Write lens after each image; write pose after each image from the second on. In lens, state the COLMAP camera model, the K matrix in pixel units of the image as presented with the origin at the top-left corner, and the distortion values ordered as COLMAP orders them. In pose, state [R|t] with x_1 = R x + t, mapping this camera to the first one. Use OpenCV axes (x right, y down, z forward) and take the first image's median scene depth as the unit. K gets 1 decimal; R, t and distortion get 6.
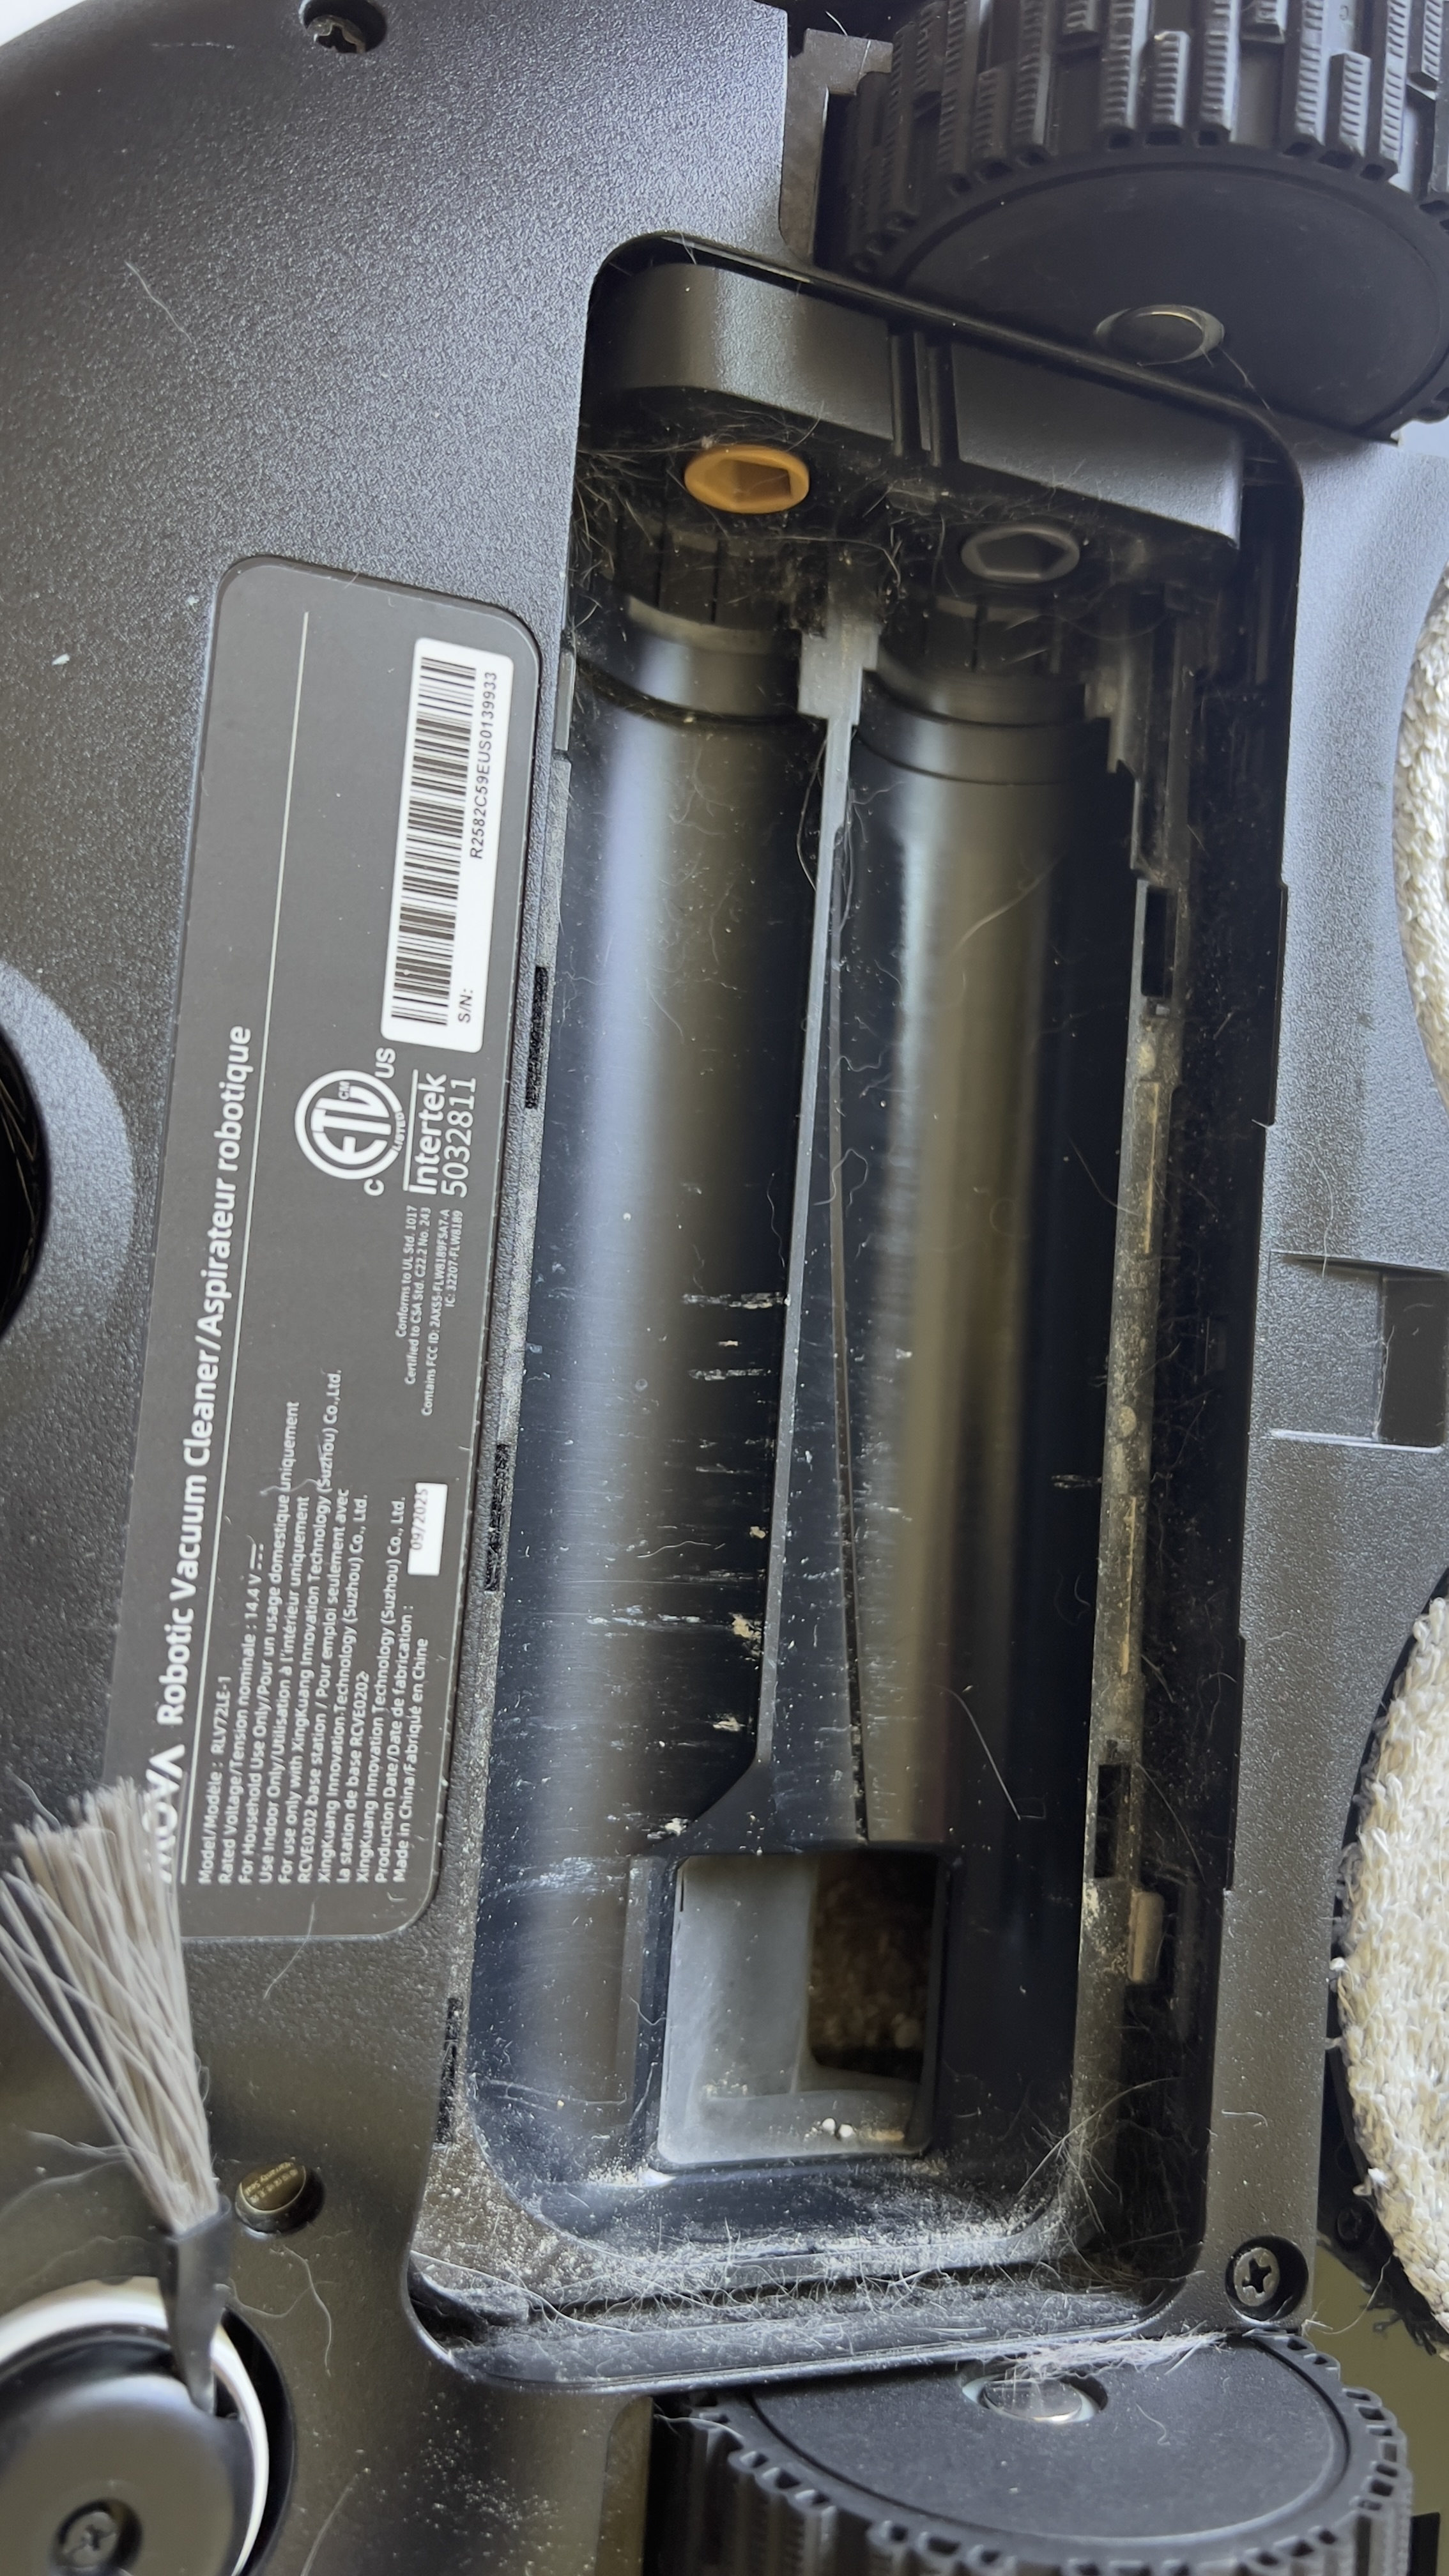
lens RADIAL K [[1942.1, 0, 724.5], [0, 1942.1, 1288.0], [0, 0, 1]] dist [0.040931, -0.063731]
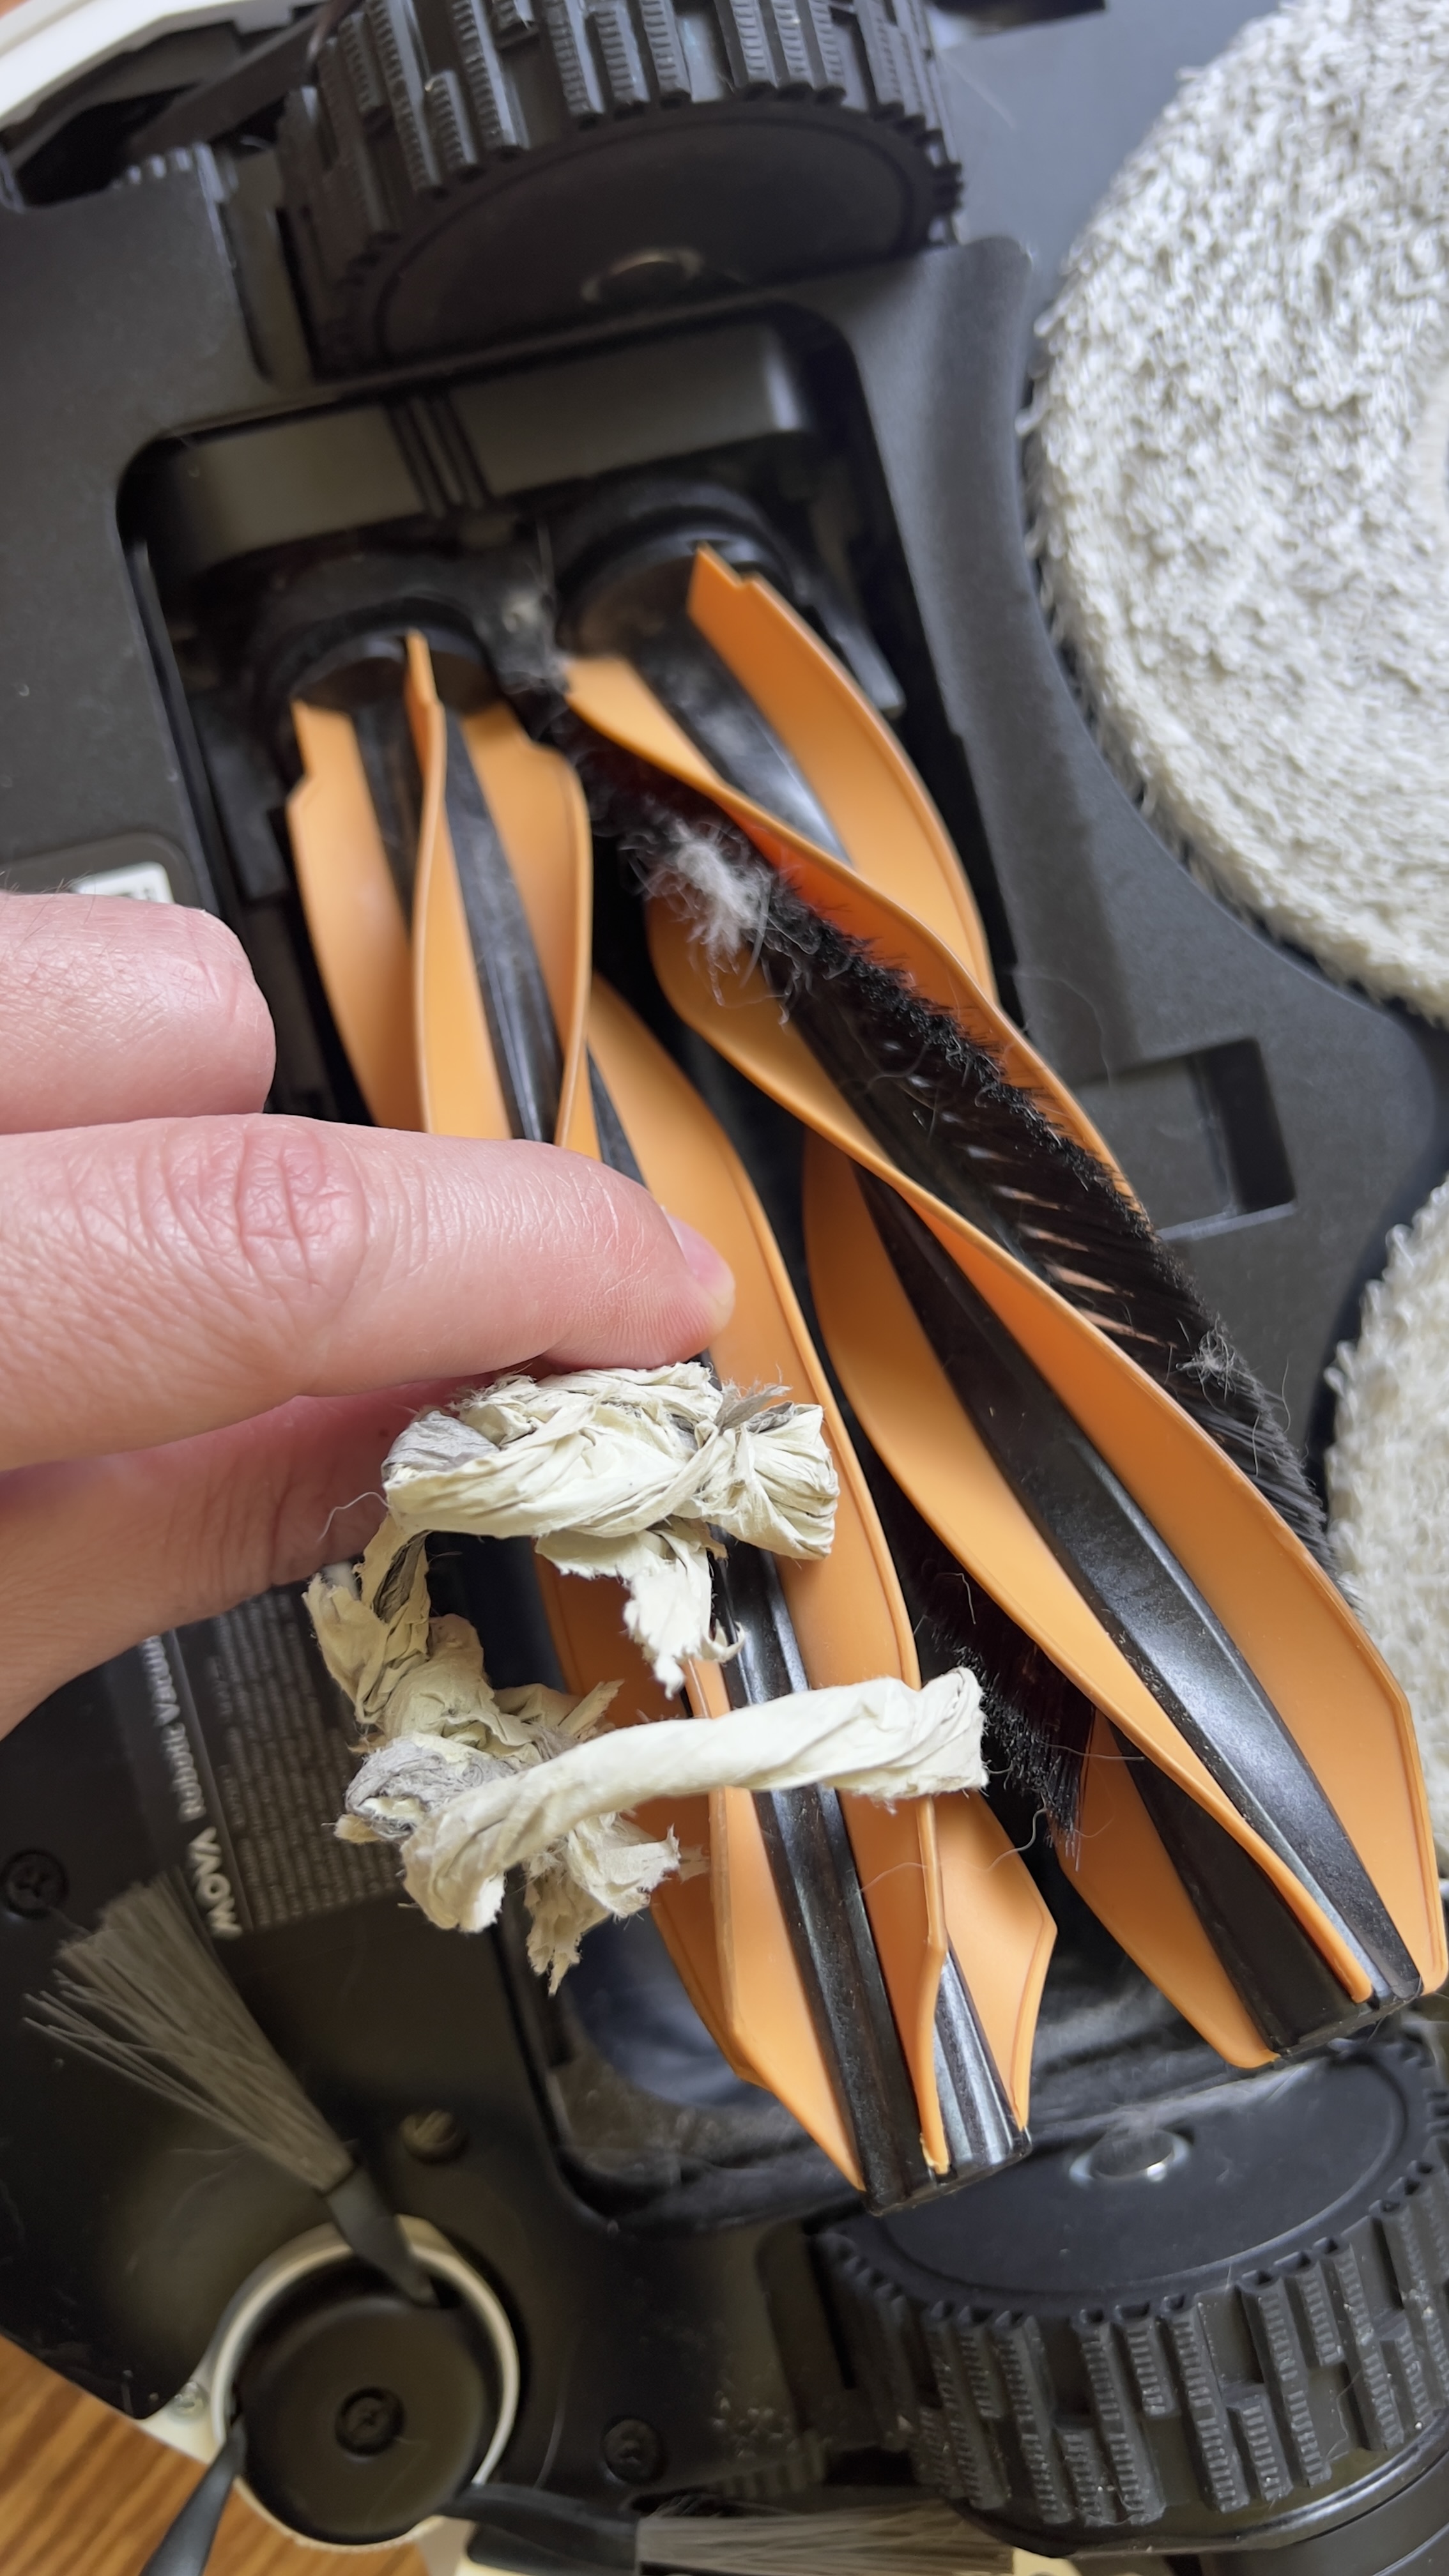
lens RADIAL K [[1942.1, 0, 724.5], [0, 1942.1, 1288.0], [0, 0, 1]] dist [0.040931, -0.063731]
pose [[0.909549, -0.312026, -0.274520, 0.450541], [0.340838, 0.938000, 0.063123, -0.052571], [0.237804, -0.150980, 0.959507, -0.057713]]
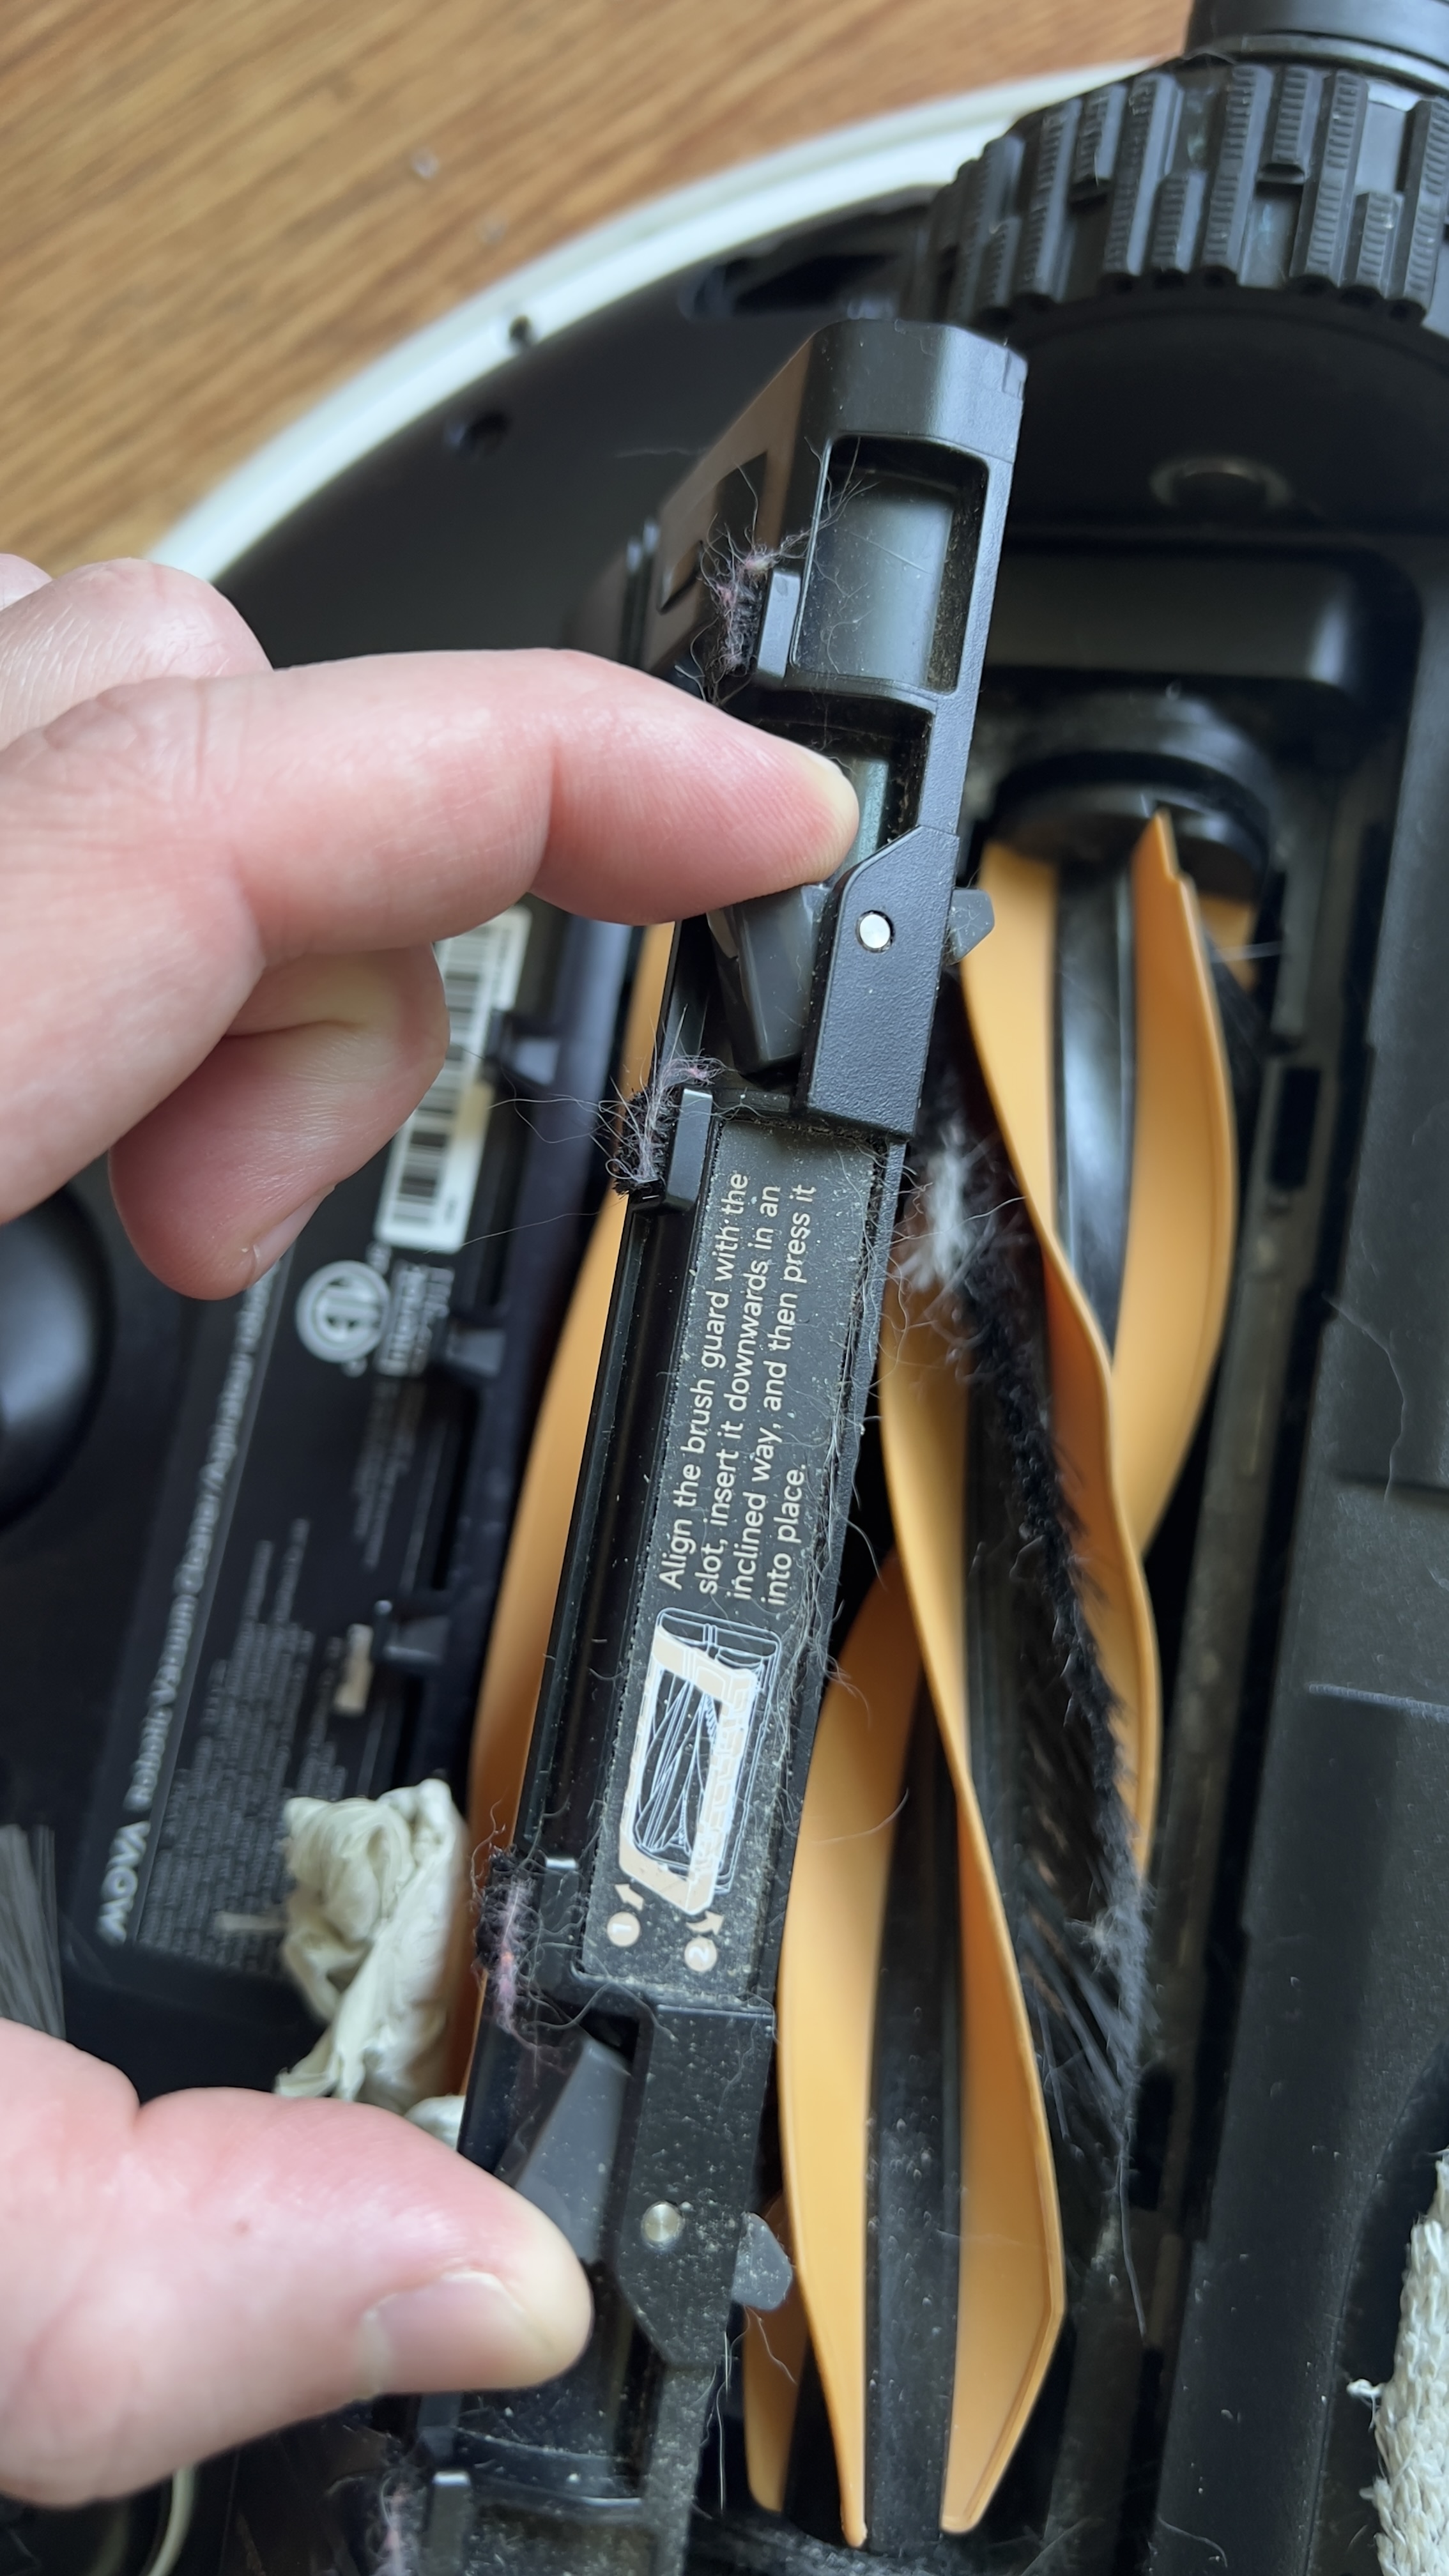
lens RADIAL K [[1942.1, 0, 724.5], [0, 1942.1, 1288.0], [0, 0, 1]] dist [0.040931, -0.063731]
pose [[0.810481, -0.015953, -0.585547, 0.688919], [-0.074206, 0.988779, -0.129650, 0.038027], [0.581045, 0.148530, 0.800203, 0.194997]]
